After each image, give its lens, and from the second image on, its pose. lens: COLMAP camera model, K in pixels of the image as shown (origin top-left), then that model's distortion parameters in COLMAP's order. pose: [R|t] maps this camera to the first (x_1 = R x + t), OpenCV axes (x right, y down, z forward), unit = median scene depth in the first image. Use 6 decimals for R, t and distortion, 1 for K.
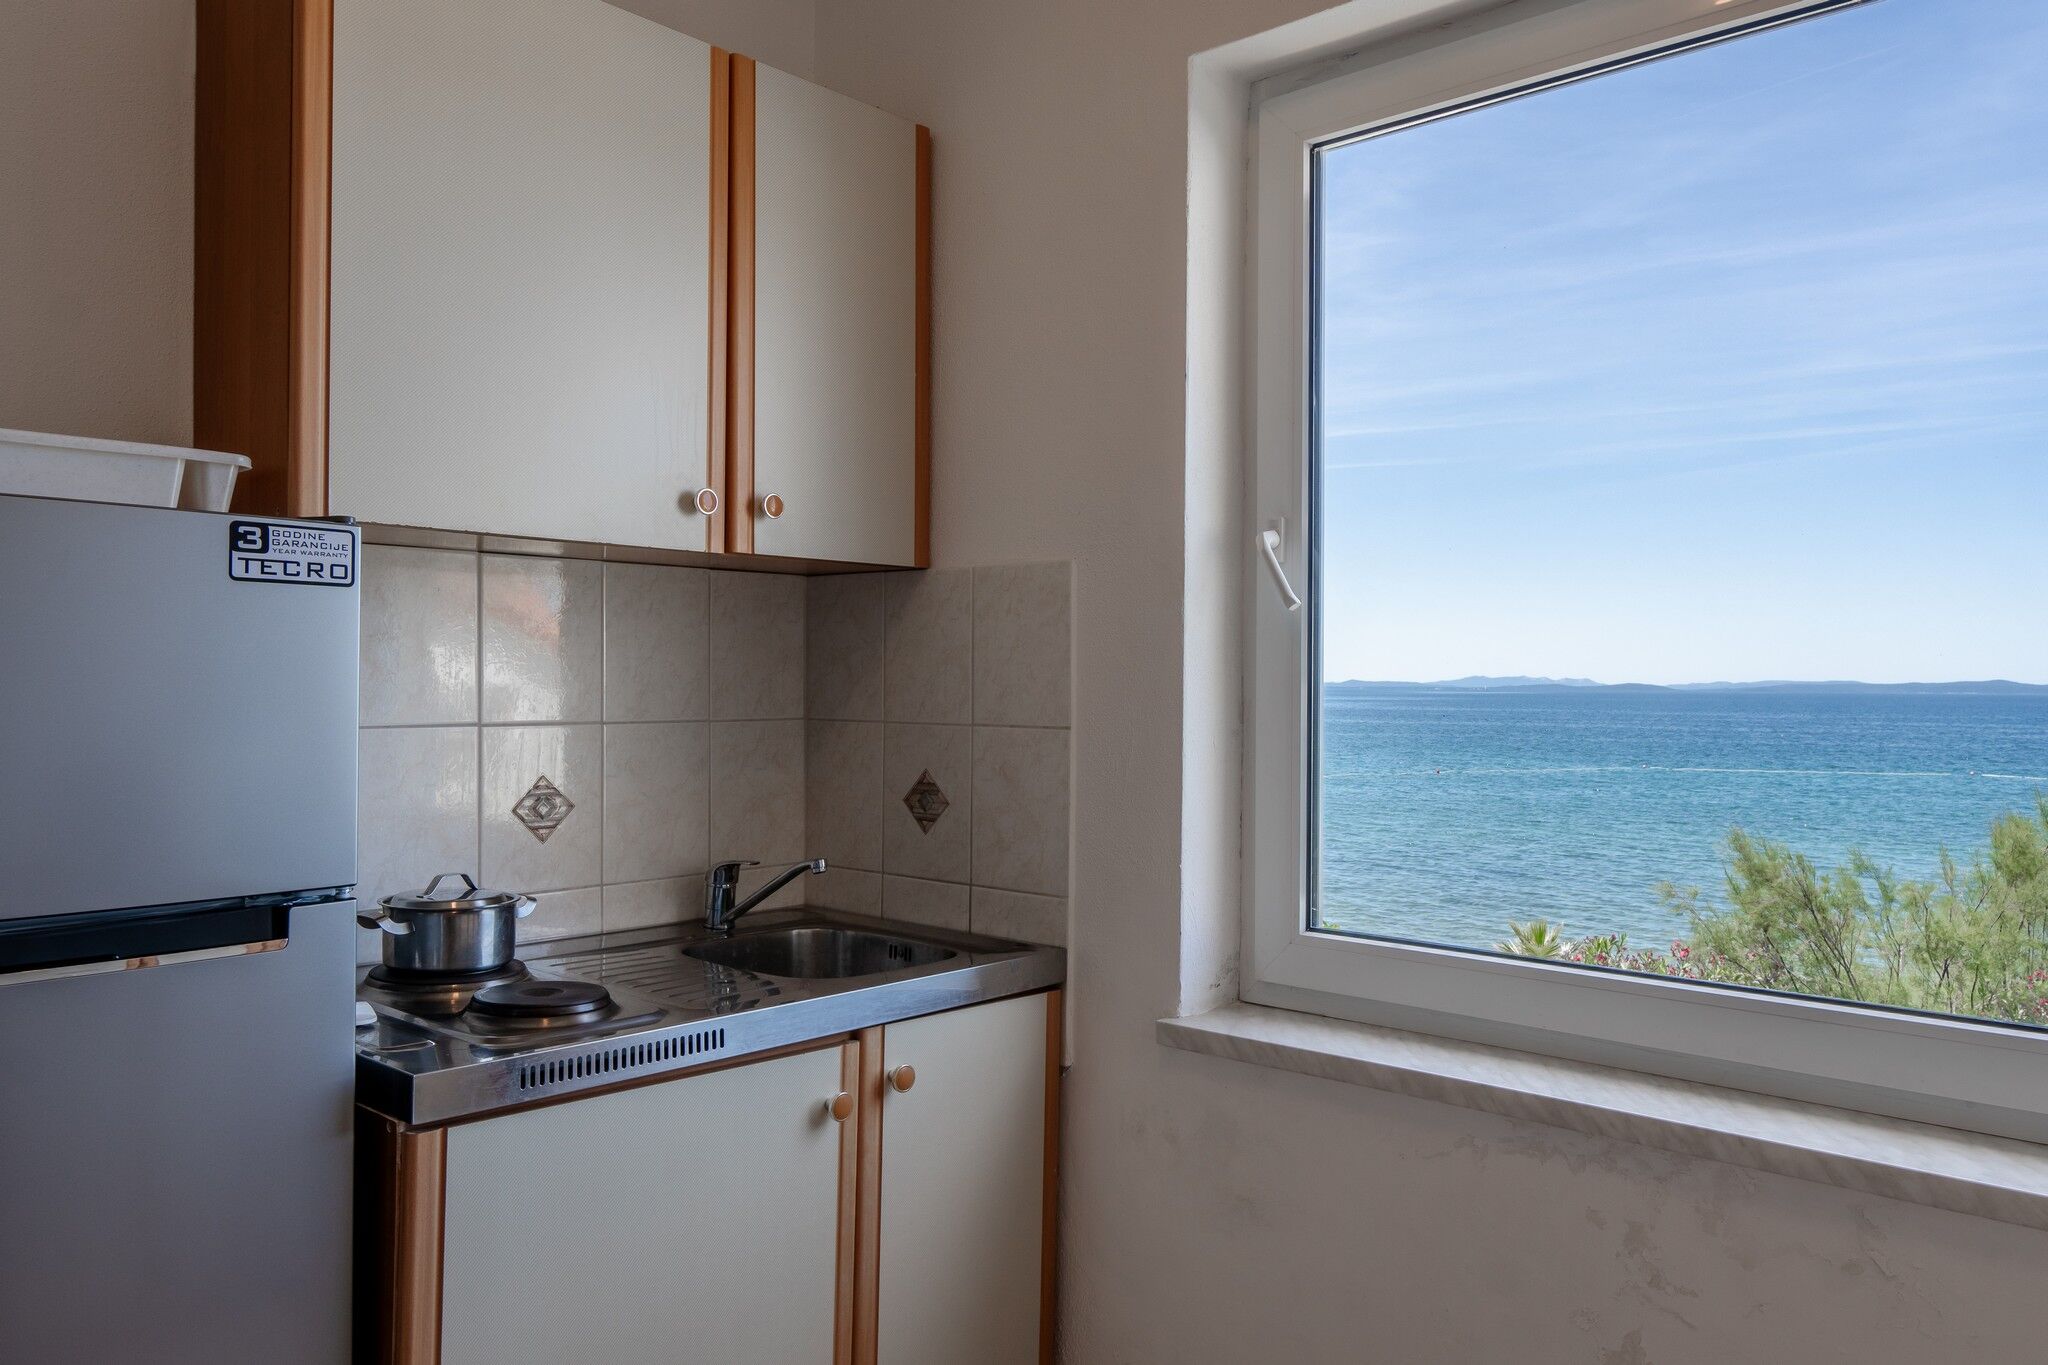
lens RADIAL K [[1469.2, 0, 1026.5], [0, 1469.2, 686.8], [0, 0, 1]] dist [-0.005870, -0.001638]
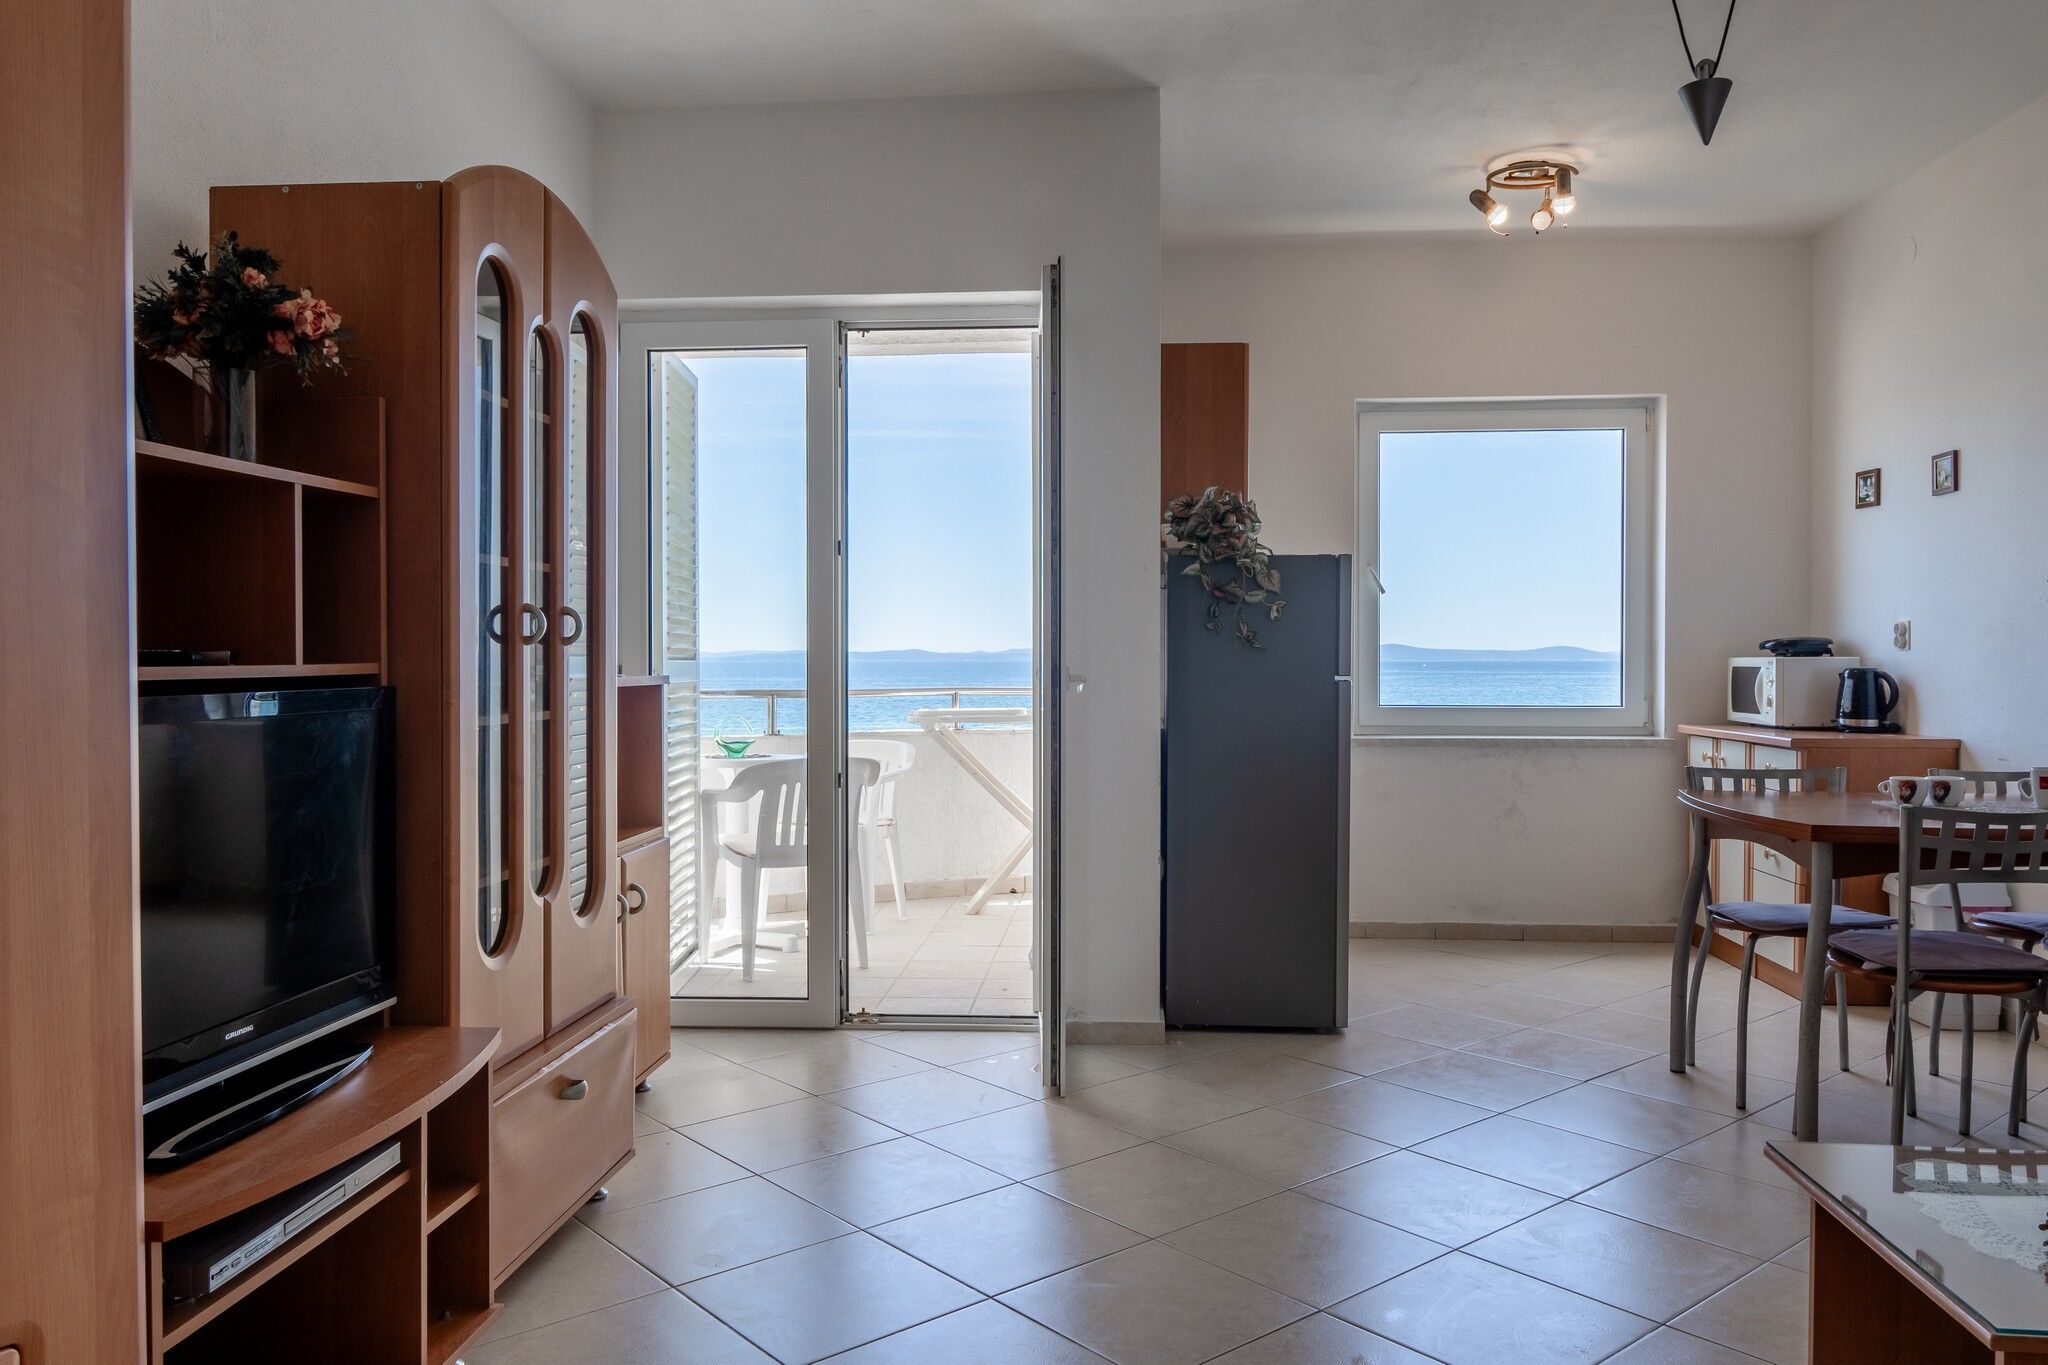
lens RADIAL K [[1457.2, 0, 1033.6], [0, 1457.2, 681.0], [0, 0, 1]] dist [0.001378, -0.001157]
pose [[0.788337, -0.018489, 0.614966, -2.037915], [0.008934, 0.999787, 0.018606, 0.056702], [-0.615179, -0.009174, 0.788334, -0.811731]]
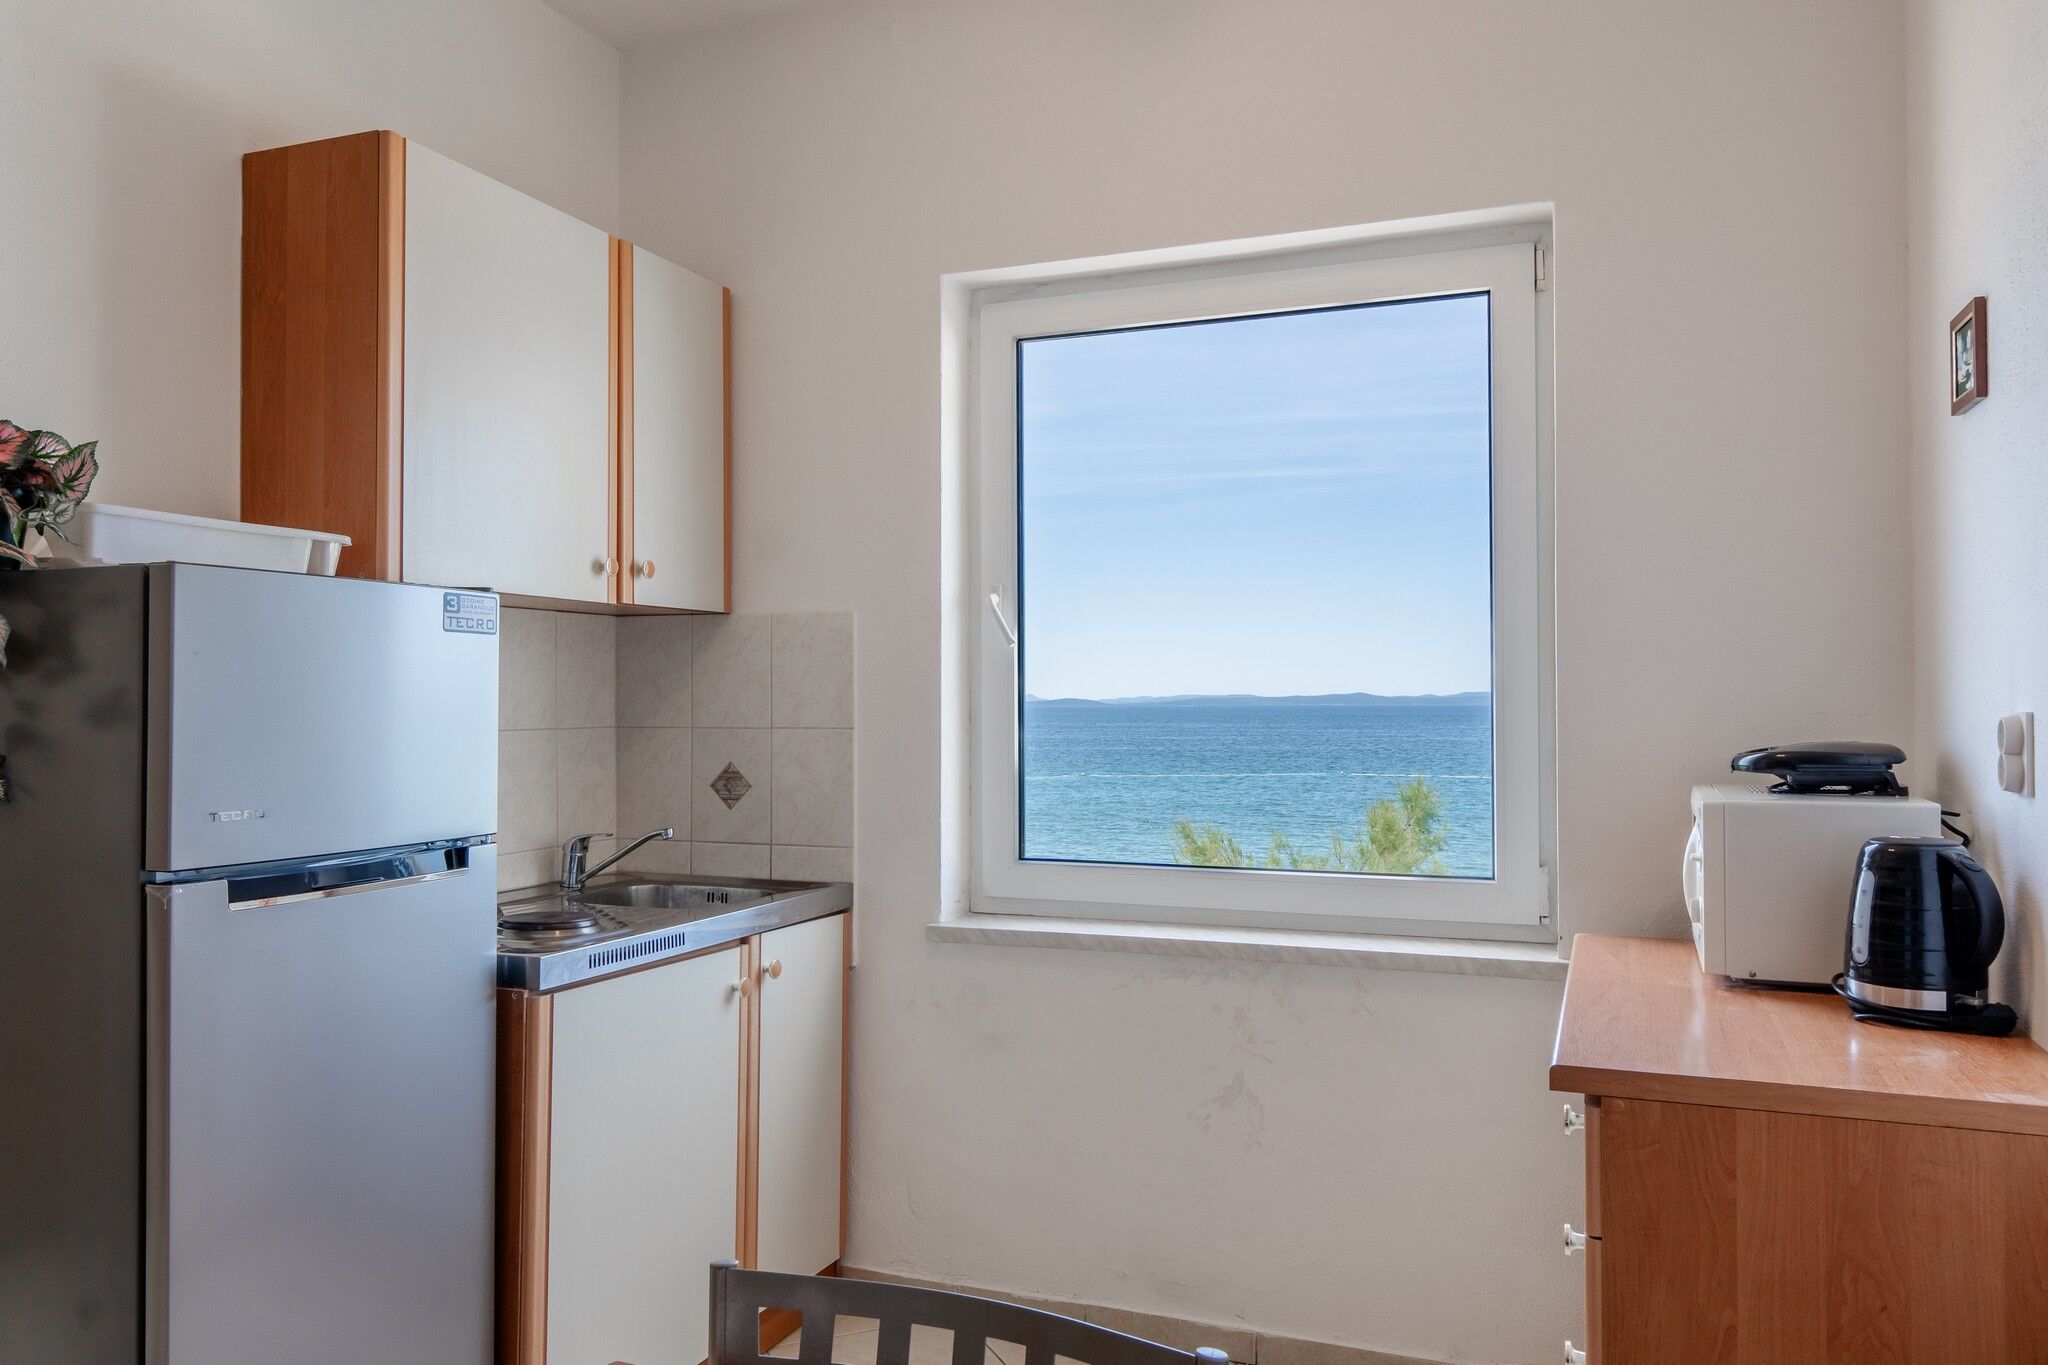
lens RADIAL K [[1469.2, 0, 1026.5], [0, 1469.2, 686.8], [0, 0, 1]] dist [-0.005870, -0.001638]
pose [[0.935237, -0.006303, 0.353967, -0.322415], [0.010656, 0.999890, -0.010351, 0.004517], [-0.353863, 0.013453, 0.935201, -0.398237]]
